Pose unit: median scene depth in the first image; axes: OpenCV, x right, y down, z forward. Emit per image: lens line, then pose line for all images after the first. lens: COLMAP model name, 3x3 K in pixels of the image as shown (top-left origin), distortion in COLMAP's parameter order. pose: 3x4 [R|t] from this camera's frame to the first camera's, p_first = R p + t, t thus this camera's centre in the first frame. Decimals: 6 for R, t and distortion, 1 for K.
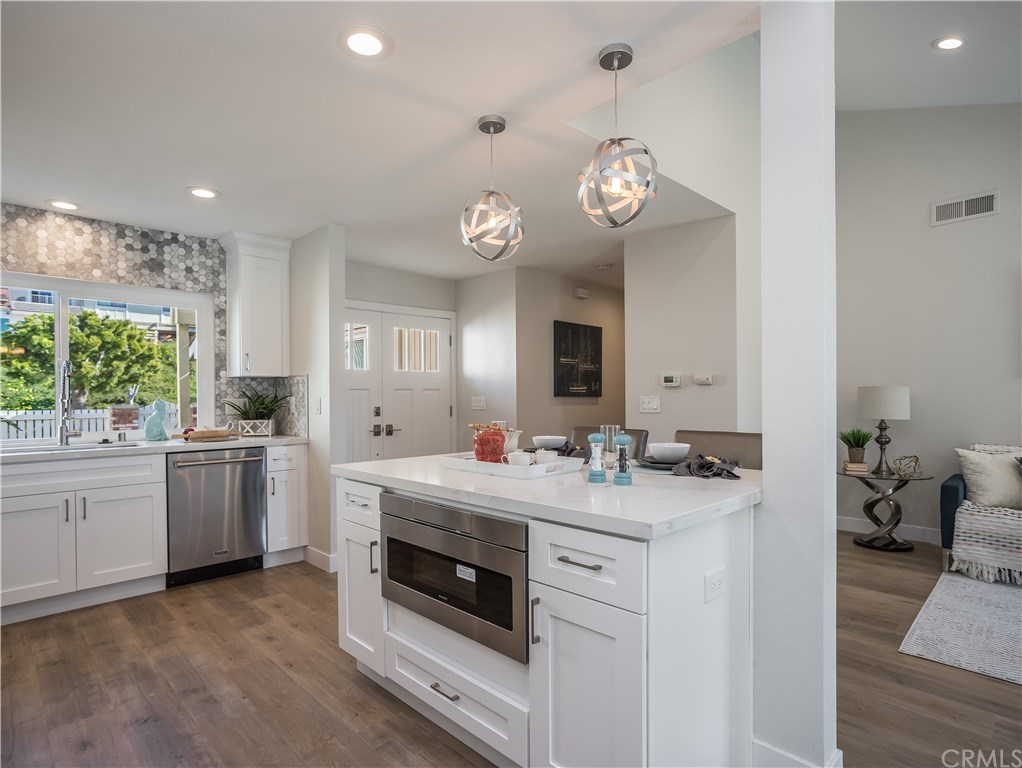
lens RADIAL K [[563.4, 0, 515.6], [0, 563.4, 391.2], [0, 0, 1]] dist [-0.021663, 0.005640]
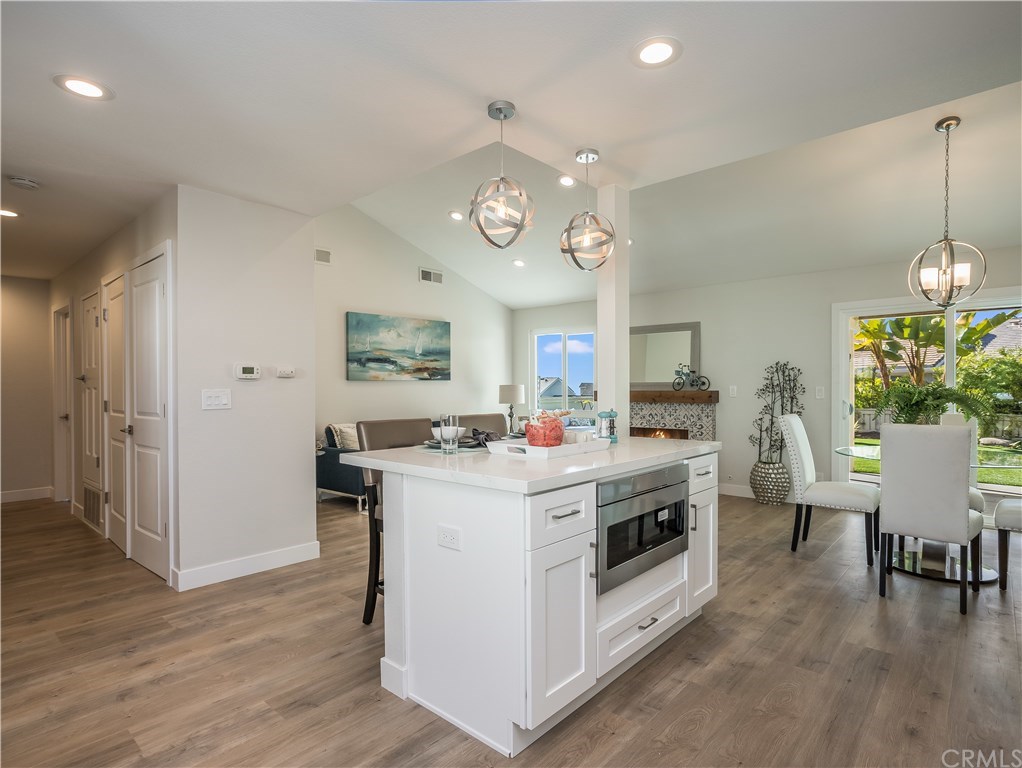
lens RADIAL K [[563.4, 0, 509.9], [0, 563.4, 381.7], [0, 0, 1]] dist [-0.021663, 0.005640]
pose [[-0.087631, 0.021489, 0.995921, -1.194210], [-0.003852, 0.999753, -0.021911, 0.027136], [-0.996146, -0.005756, -0.087526, 1.256931]]
